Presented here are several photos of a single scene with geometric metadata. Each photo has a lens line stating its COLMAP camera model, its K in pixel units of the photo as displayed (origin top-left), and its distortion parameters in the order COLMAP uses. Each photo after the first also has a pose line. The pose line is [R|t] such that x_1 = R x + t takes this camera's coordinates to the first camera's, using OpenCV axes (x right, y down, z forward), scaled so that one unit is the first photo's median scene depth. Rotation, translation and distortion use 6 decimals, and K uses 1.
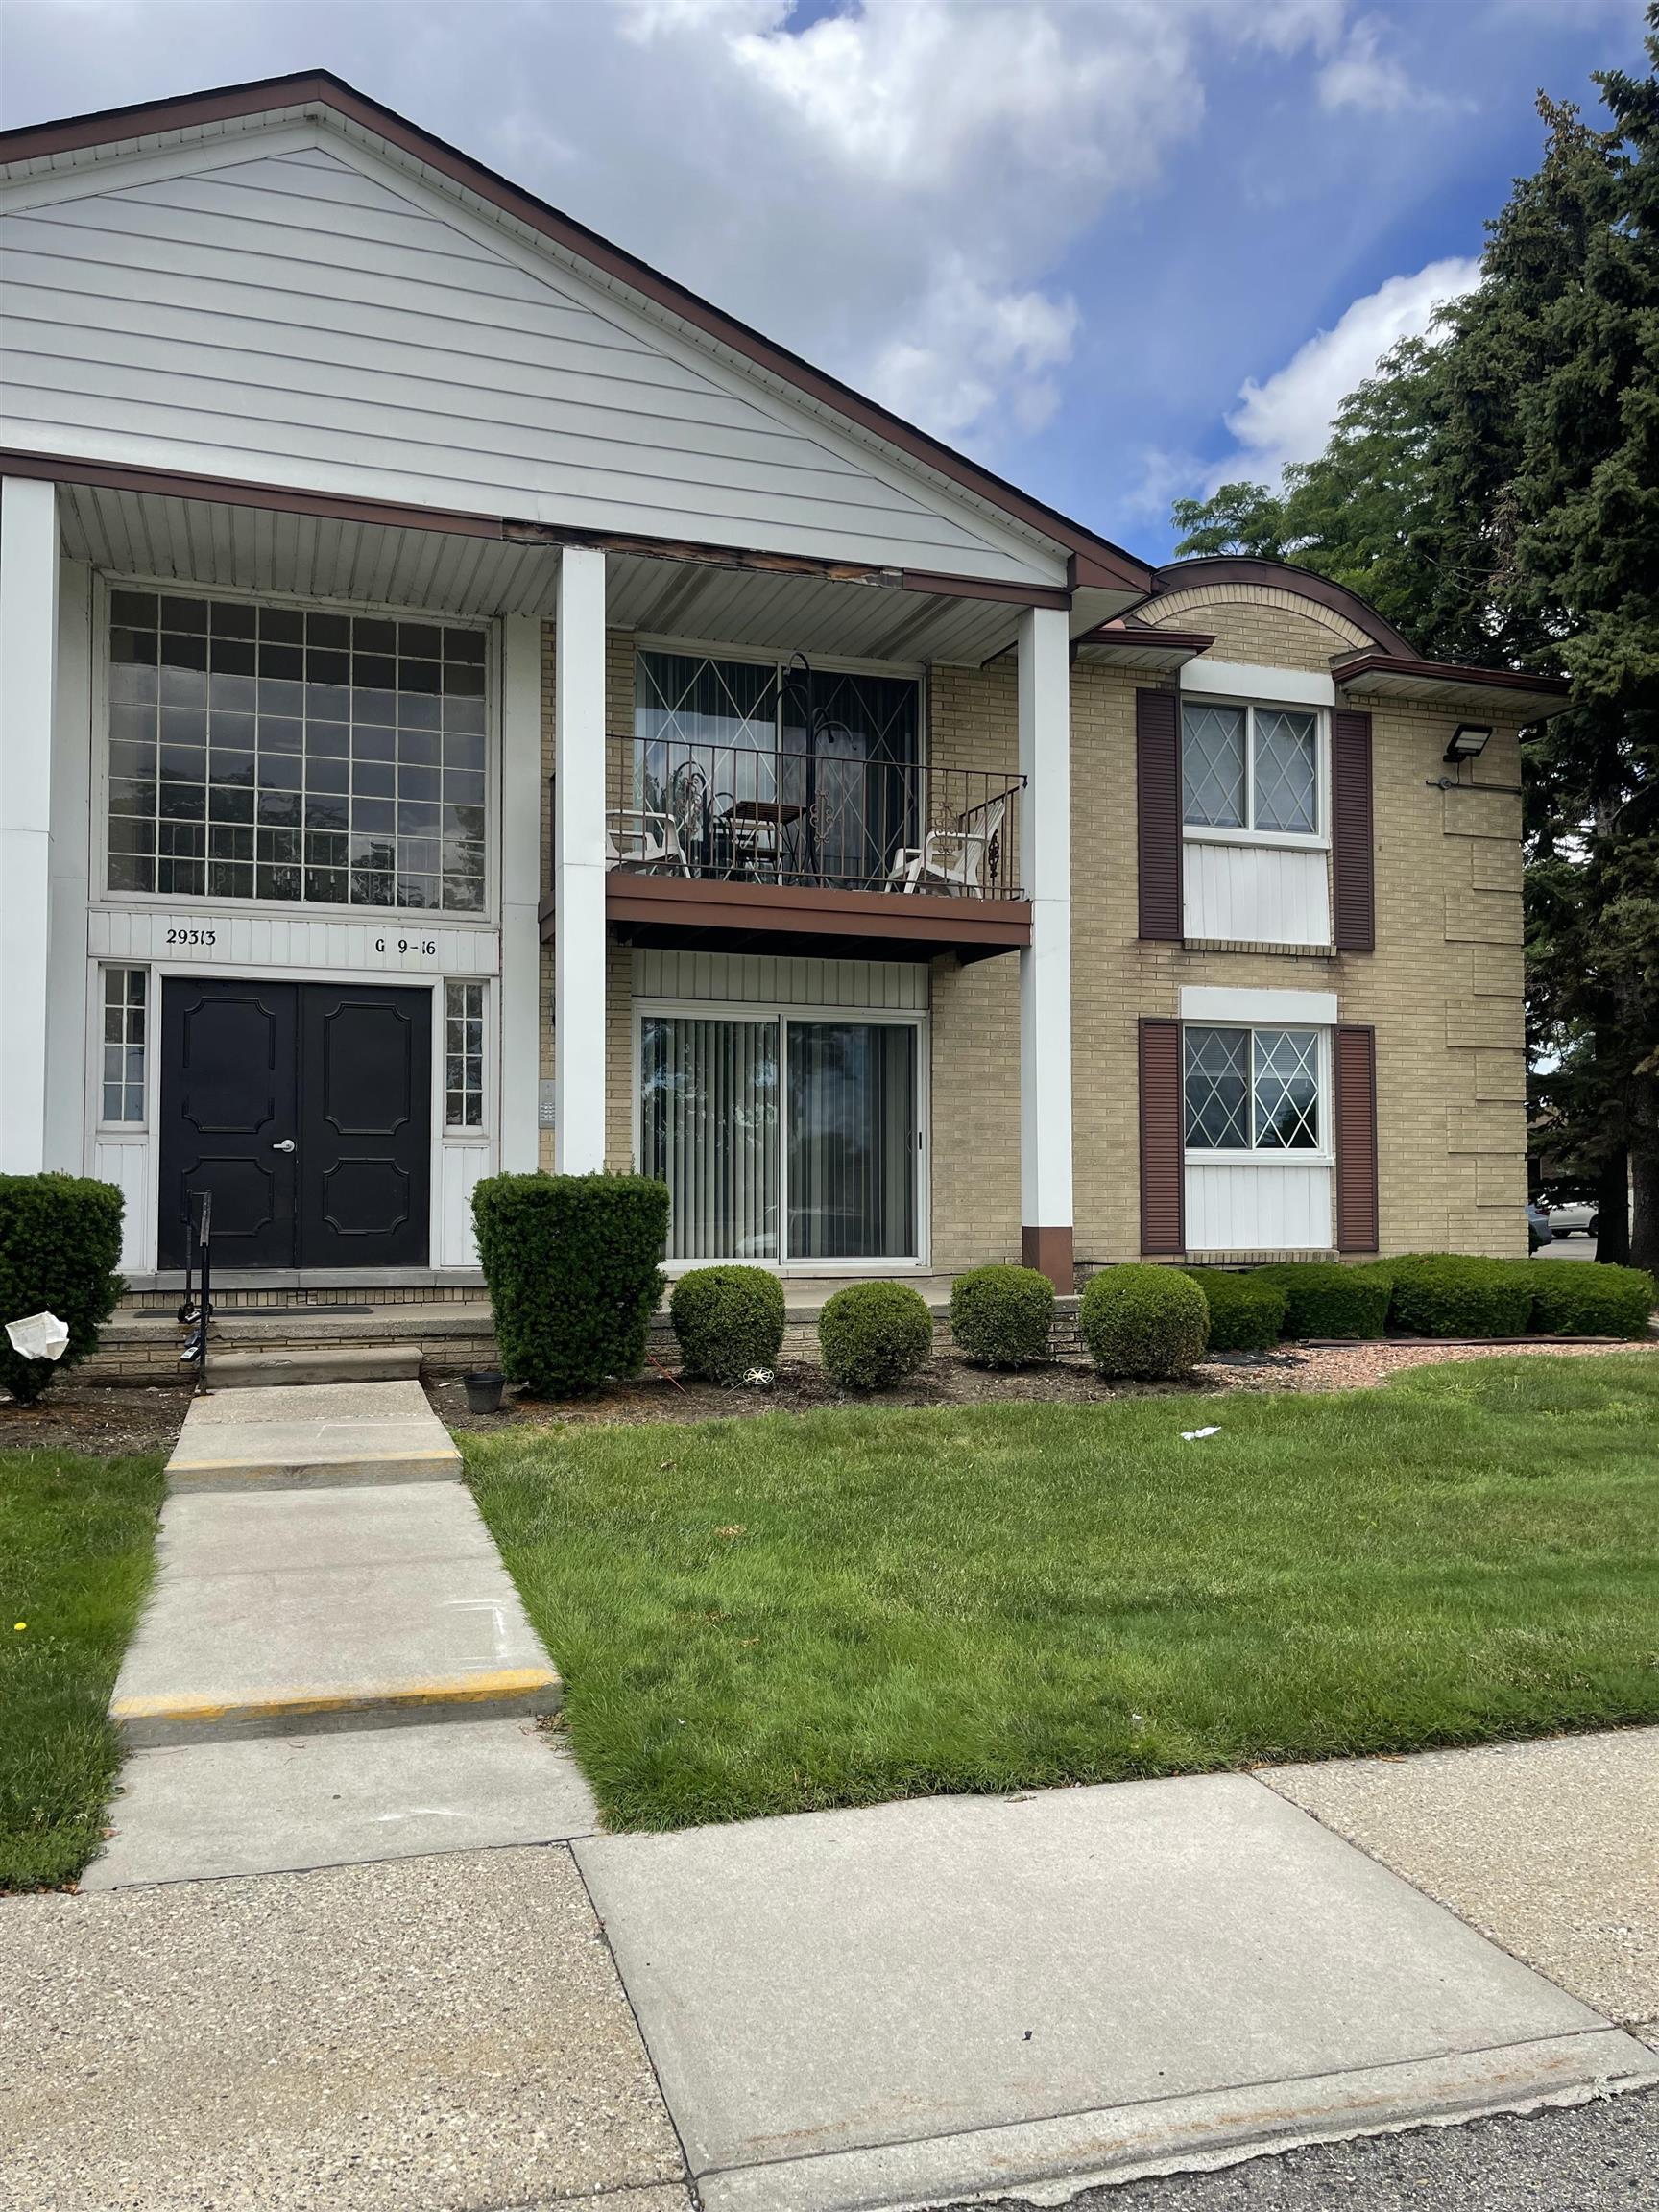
lens RADIAL K [[1697.4, 0, 828.7], [0, 1697.4, 1125.8], [0, 0, 1]] dist [0.008966, -0.003822]
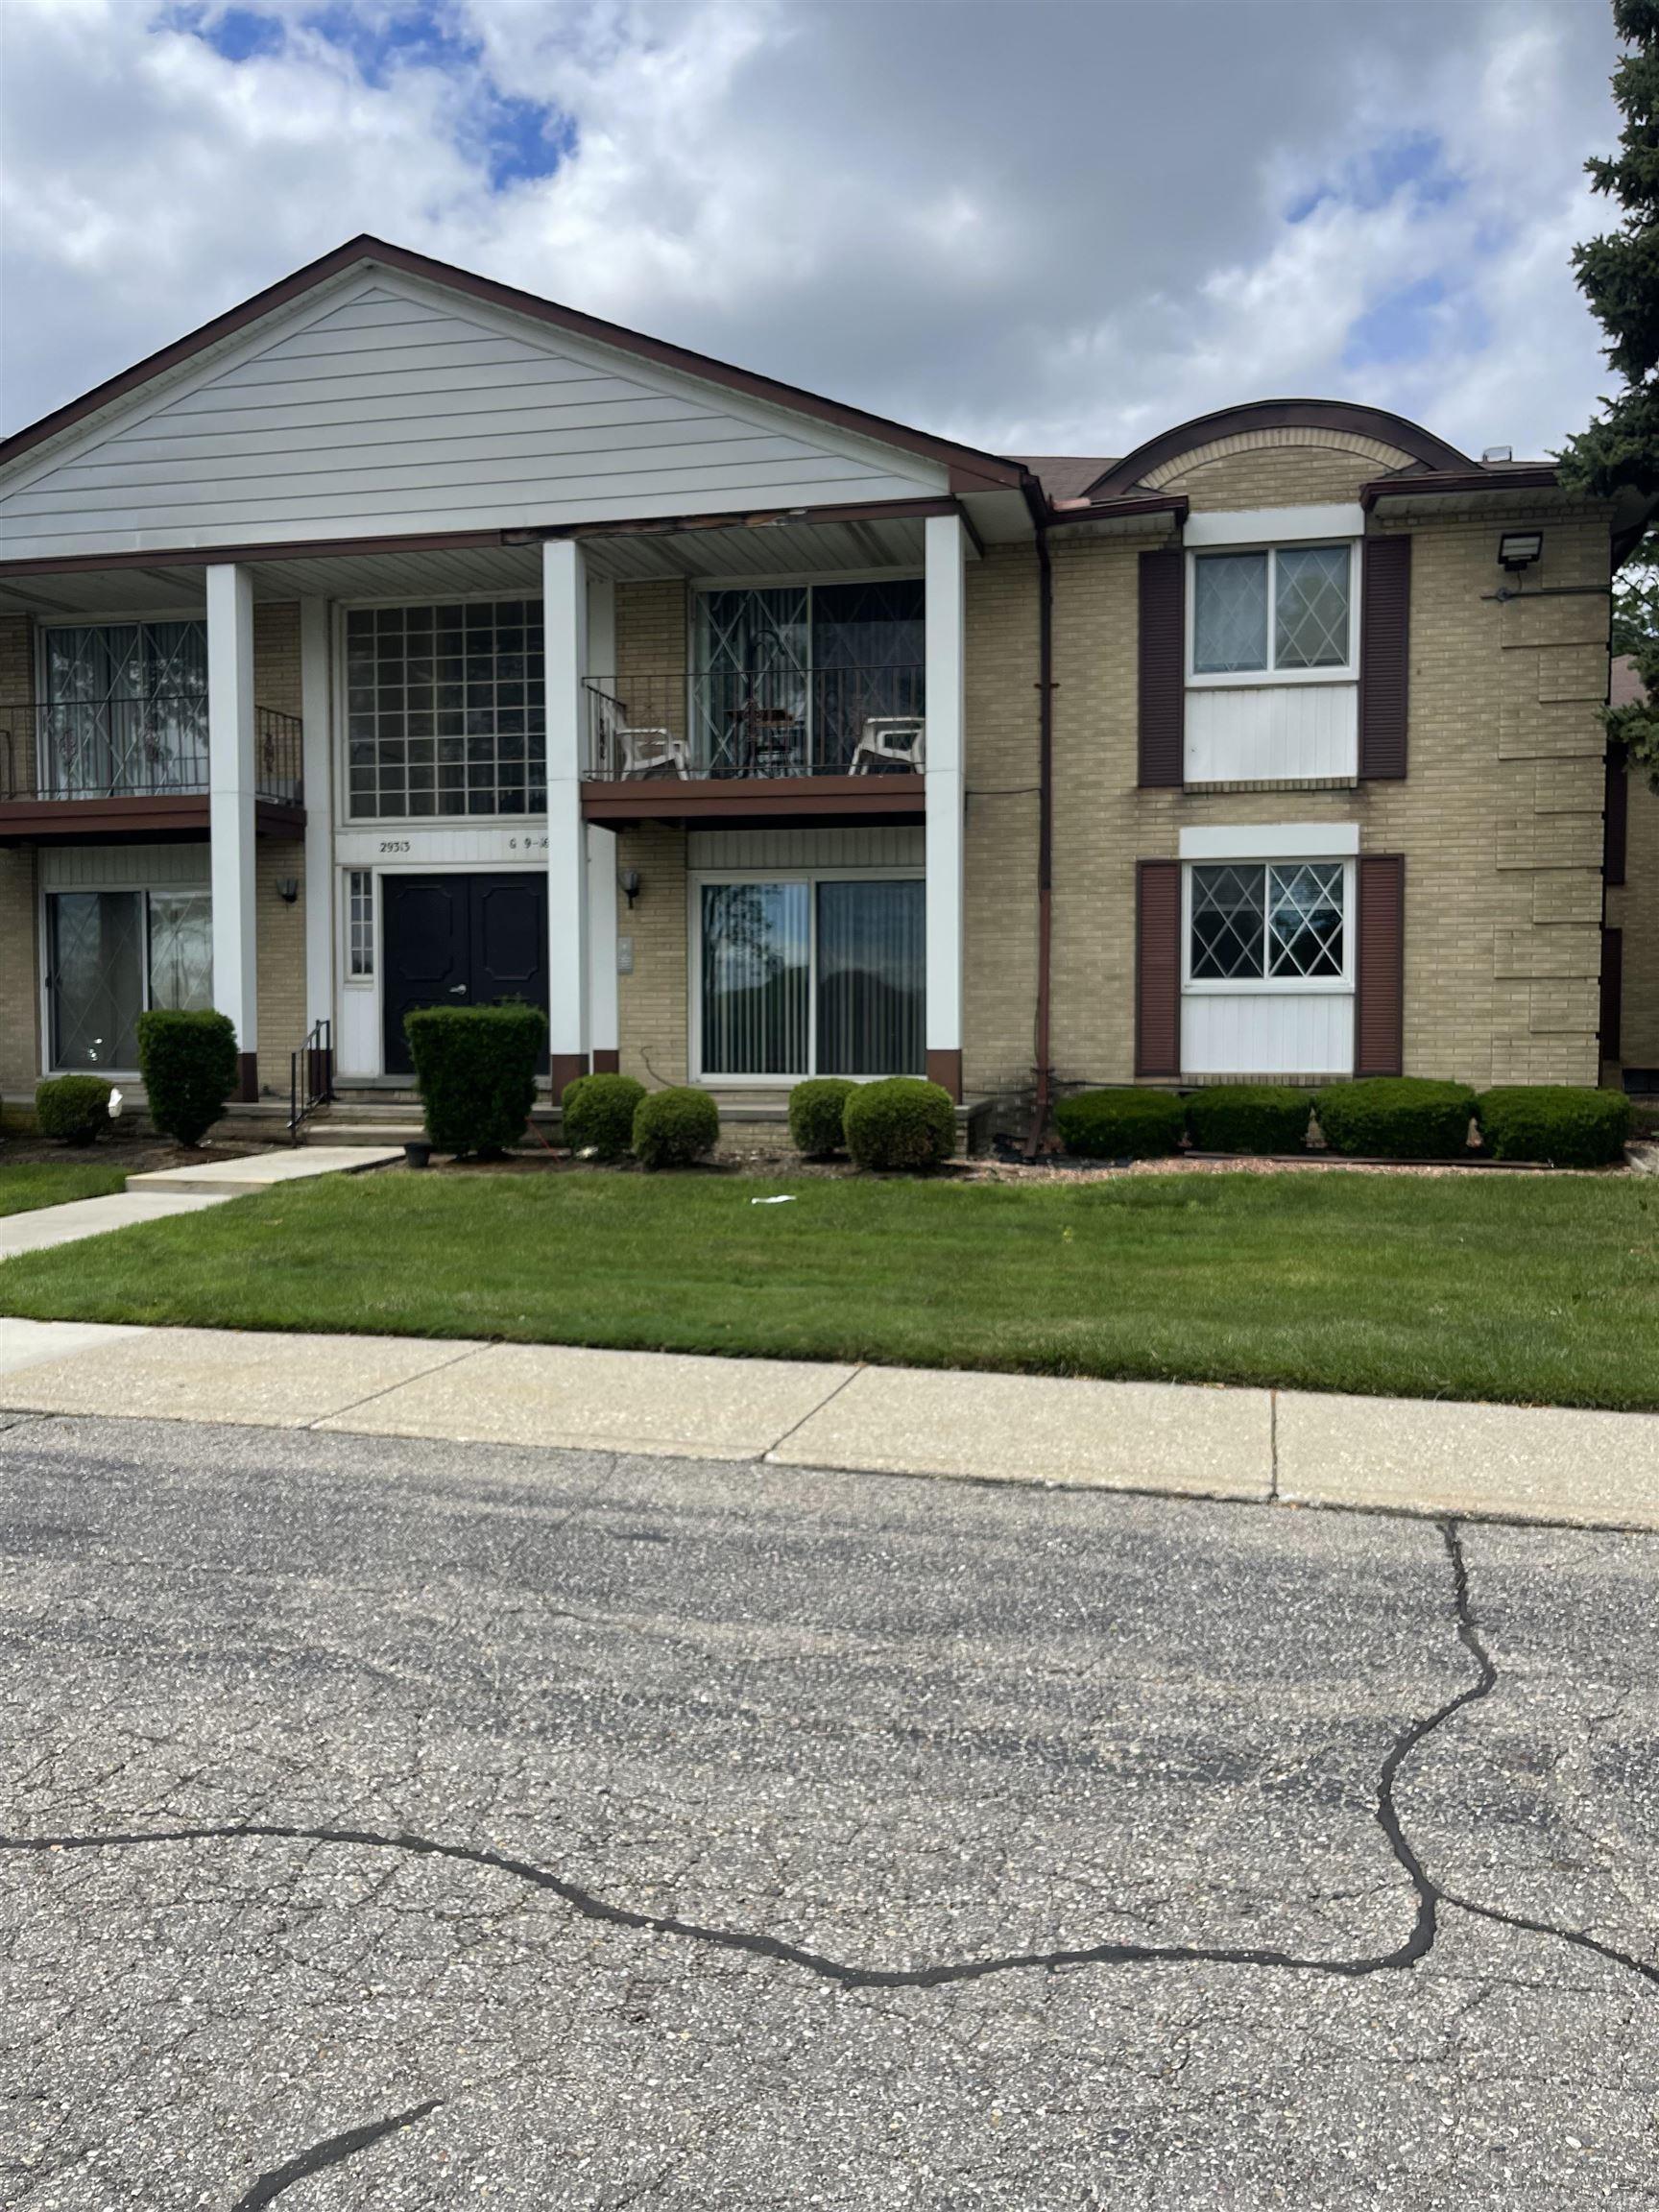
lens RADIAL K [[1697.4, 0, 836.5], [0, 1697.4, 1089.5], [0, 0, 1]] dist [0.008966, -0.003822]
pose [[0.852570, 0.018791, -0.522276, 0.575085], [0.025104, 0.996727, 0.076842, -0.005106], [0.522010, -0.078625, 0.849308, -0.042322]]
